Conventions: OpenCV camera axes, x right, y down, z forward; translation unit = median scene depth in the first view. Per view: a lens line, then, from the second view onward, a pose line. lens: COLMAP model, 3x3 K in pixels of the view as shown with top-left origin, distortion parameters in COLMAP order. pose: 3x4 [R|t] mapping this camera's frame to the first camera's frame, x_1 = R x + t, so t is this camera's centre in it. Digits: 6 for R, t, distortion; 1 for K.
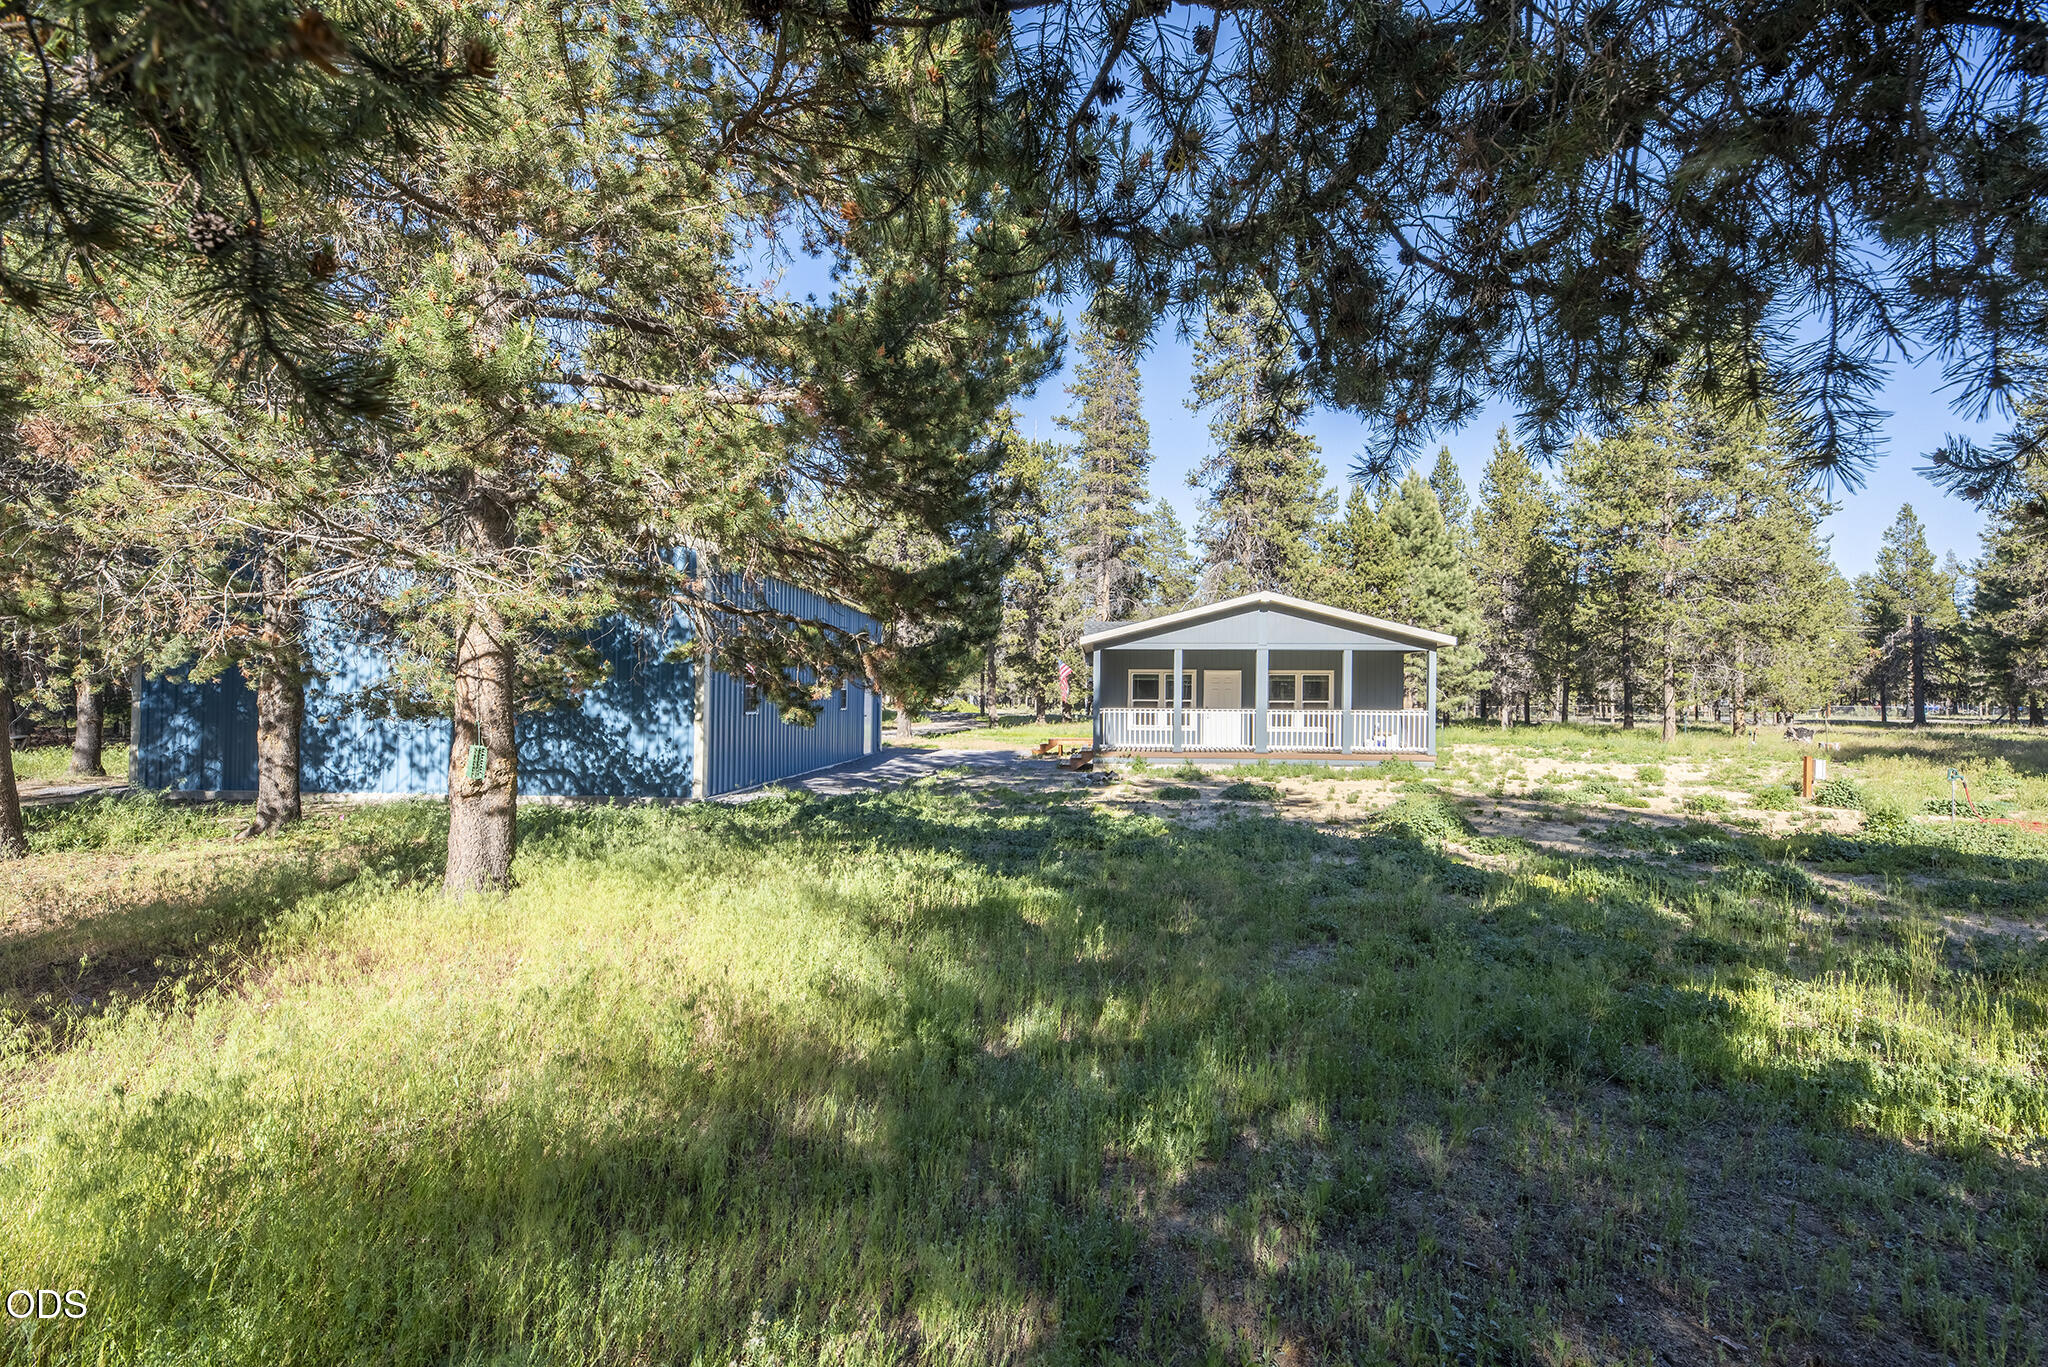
lens RADIAL K [[946.9, 0, 1027.7], [0, 946.9, 686.9], [0, 0, 1]] dist [-0.006112, -0.000583]
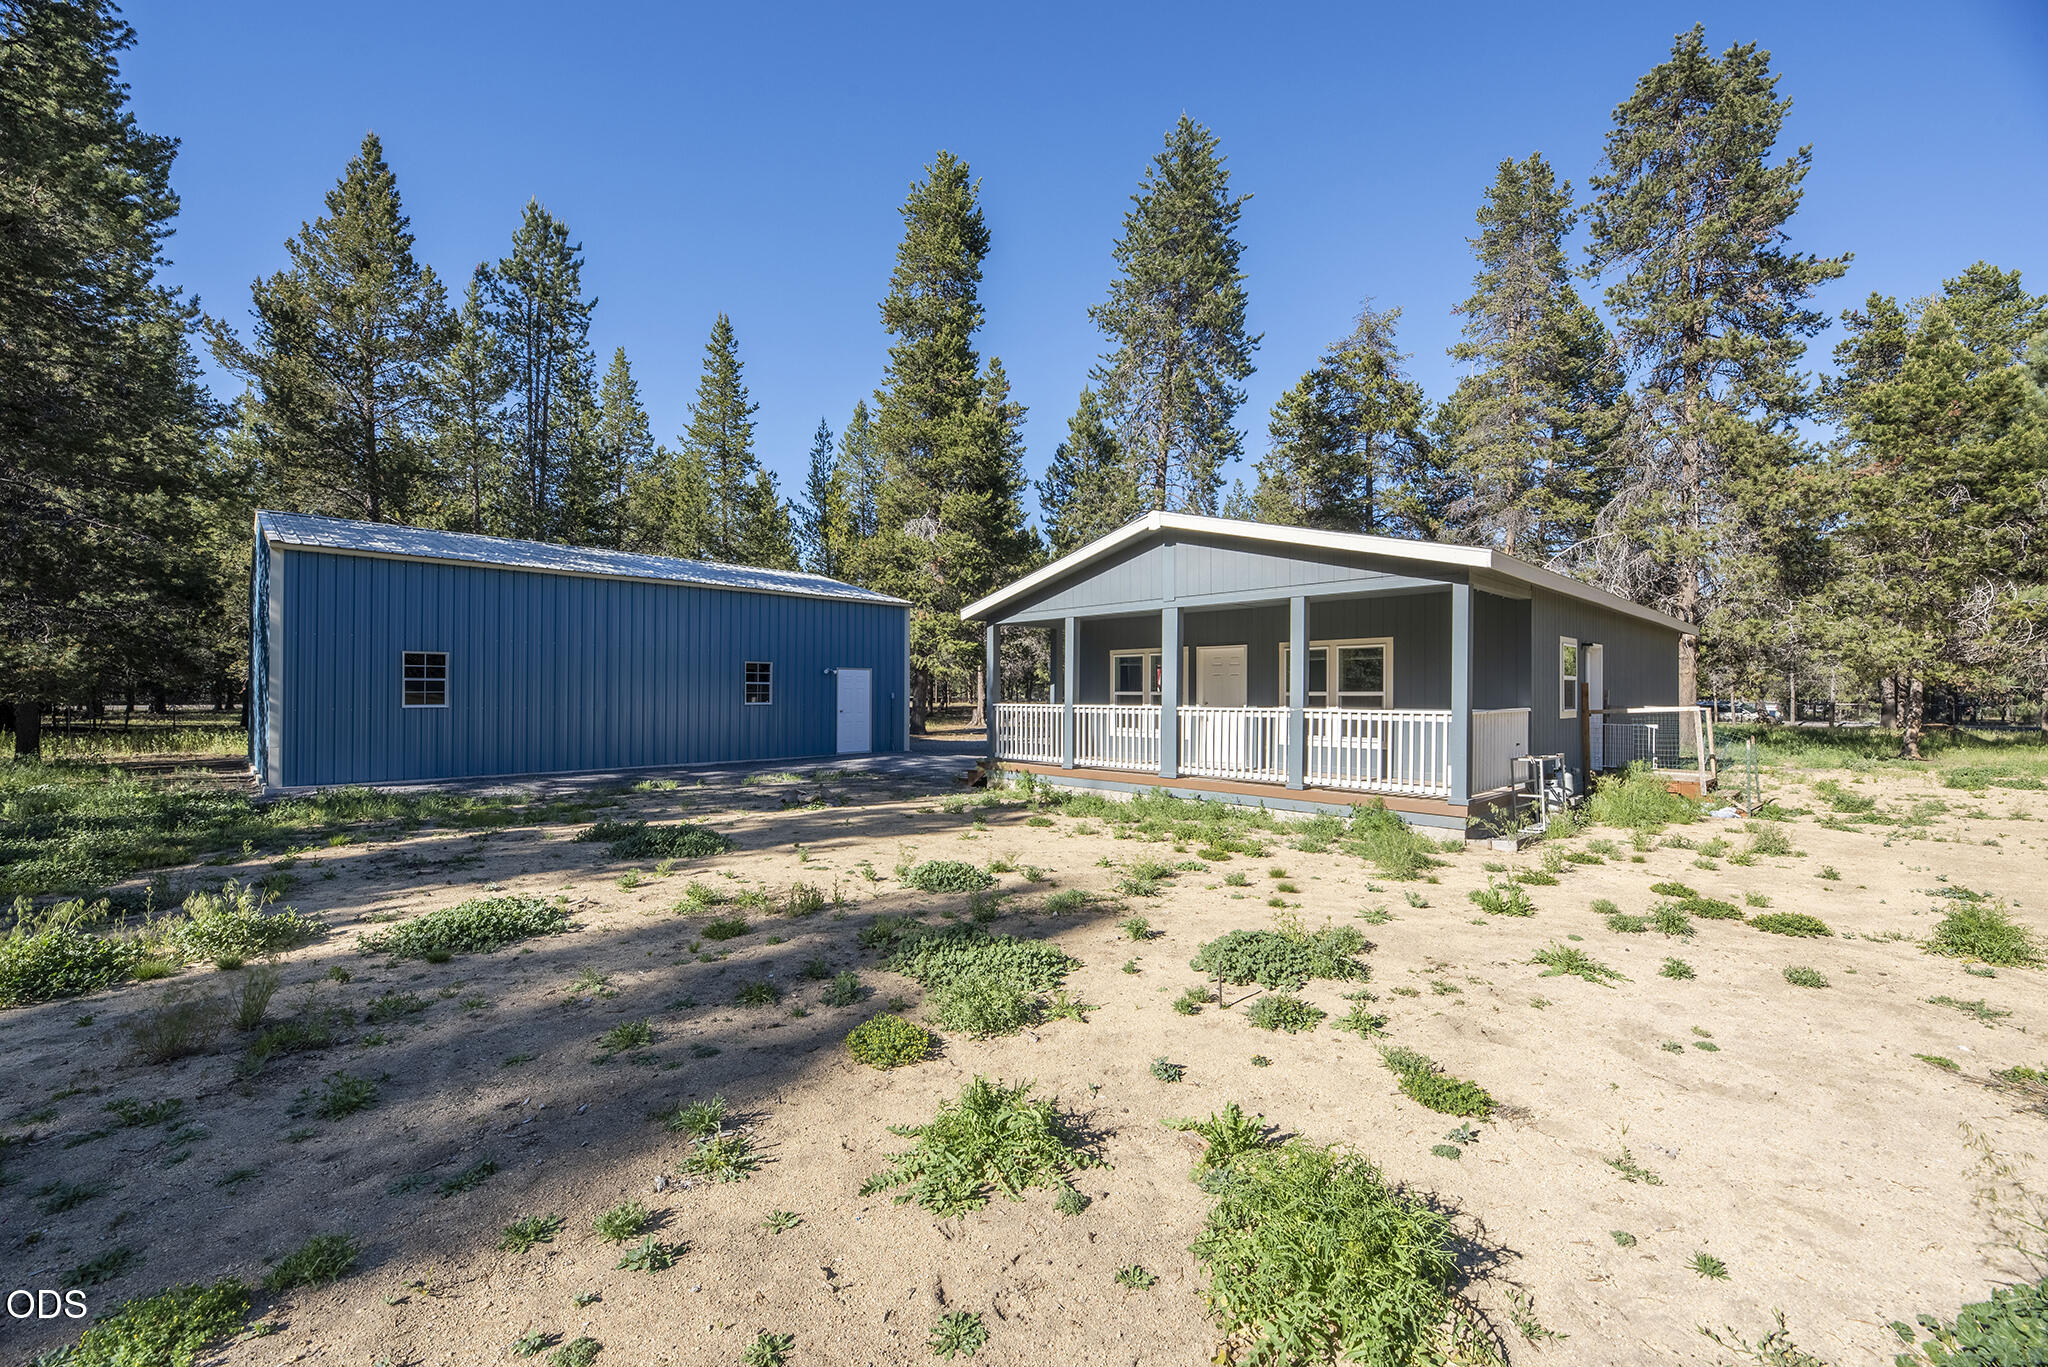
lens RADIAL K [[822.7, 0, 1032.3], [0, 822.7, 694.1], [0, 0, 1]] dist [-0.001301, -0.001255]
pose [[0.730114, -0.005262, -0.683305, 0.863941], [0.010803, 0.999934, 0.003843, 0.019816], [0.683240, -0.010188, 0.730123, 0.880609]]
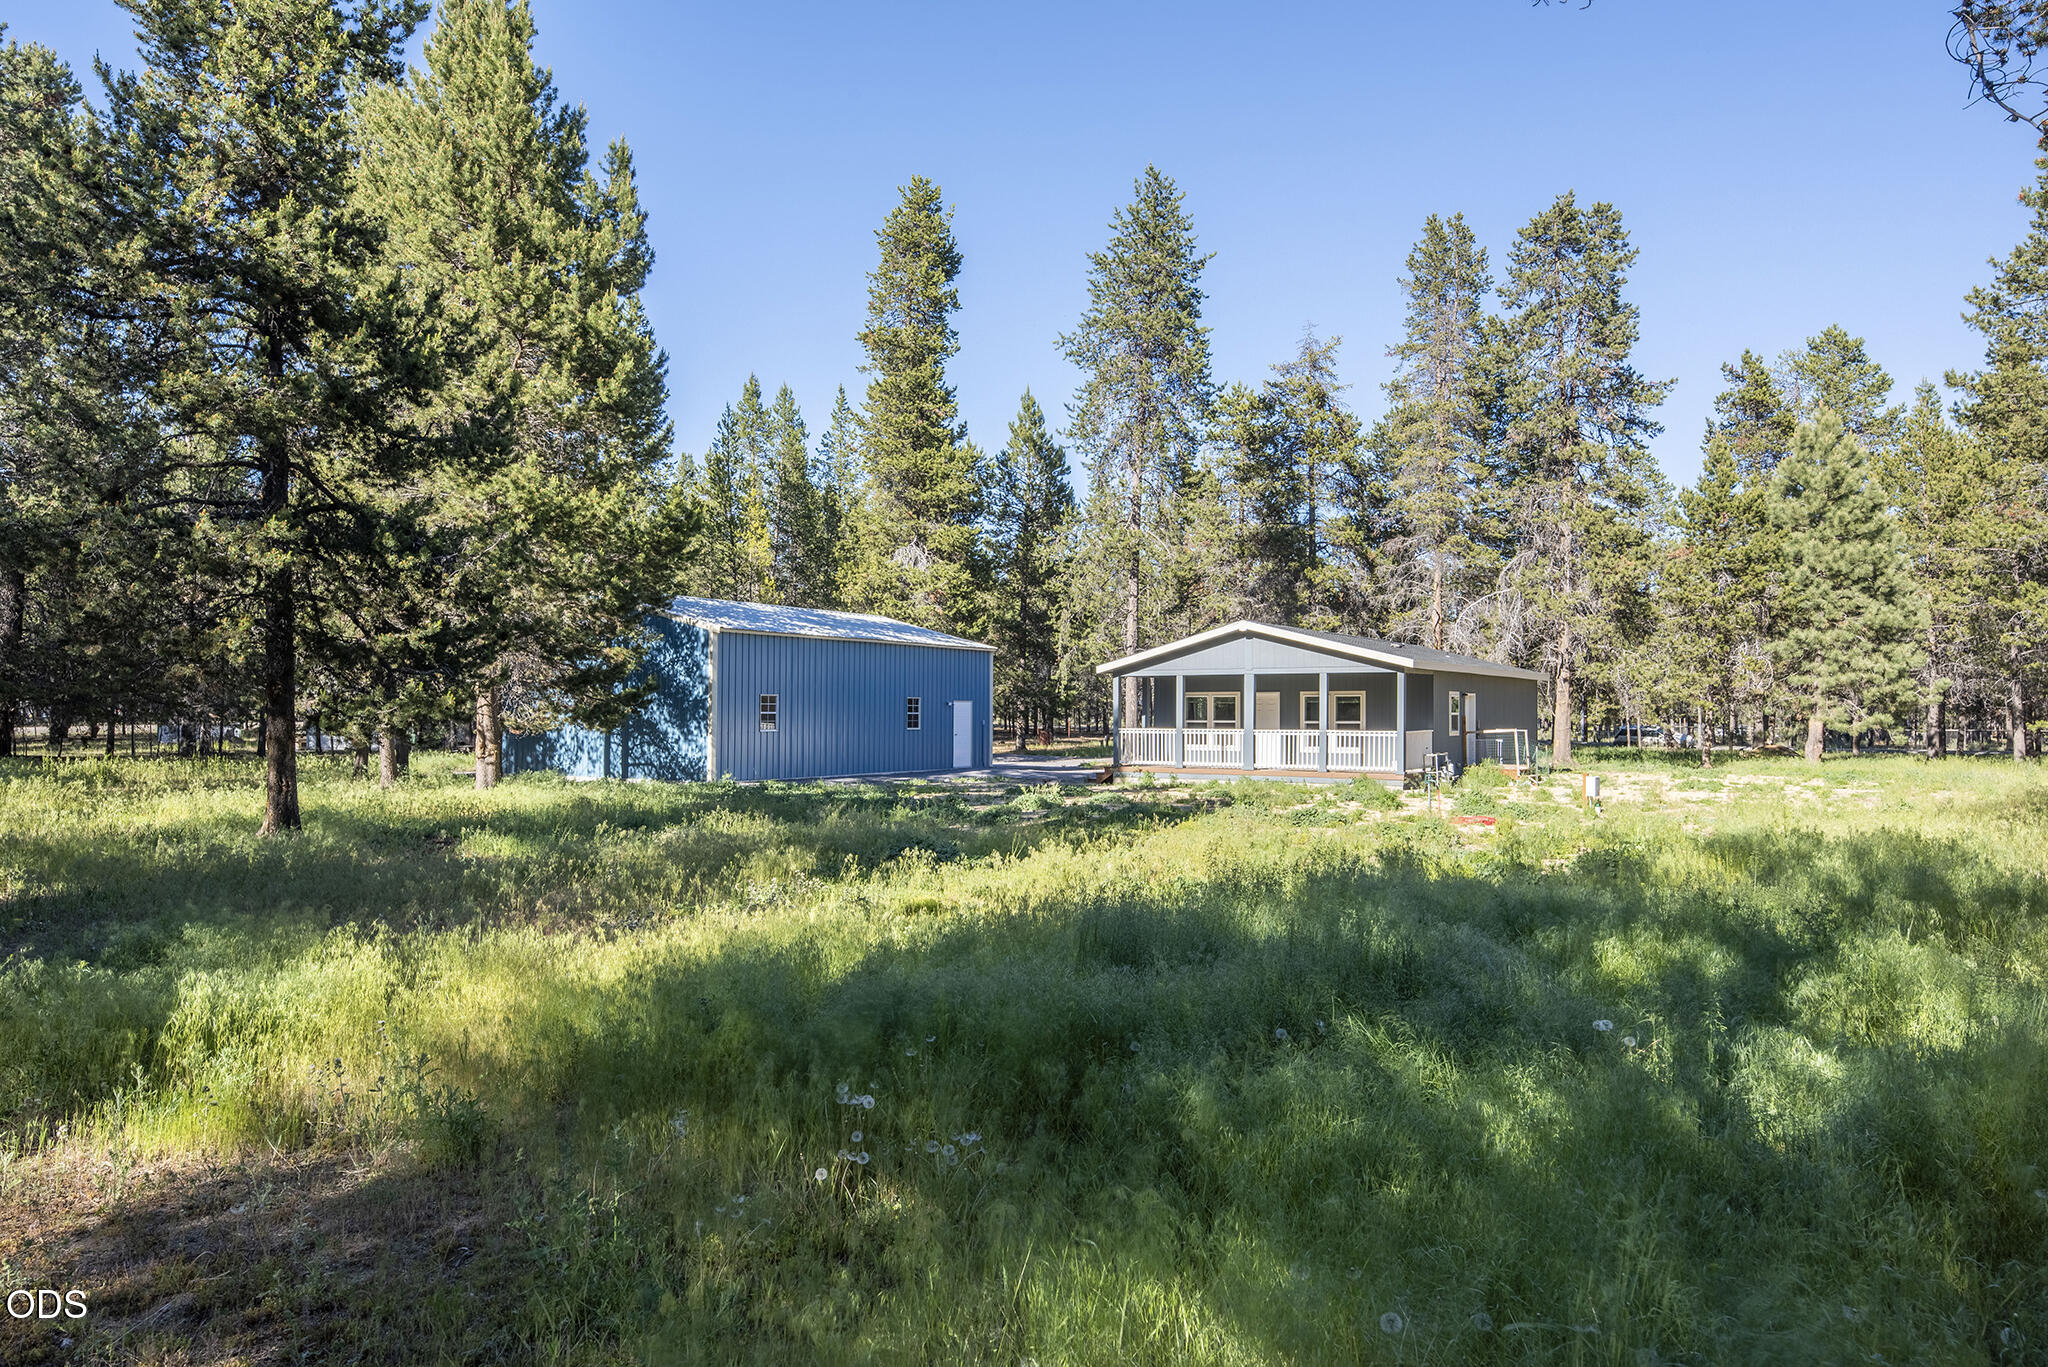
lens RADIAL K [[1385.6, 0, 1015.8], [0, 1385.6, 682.2], [0, 0, 1]] dist [0.014719, 0.005548]
pose [[0.859656, -0.015745, -0.510630, 1.310420], [0.008159, 0.999821, -0.017094, -0.008308], [0.510807, 0.010529, 0.859631, -0.780020]]
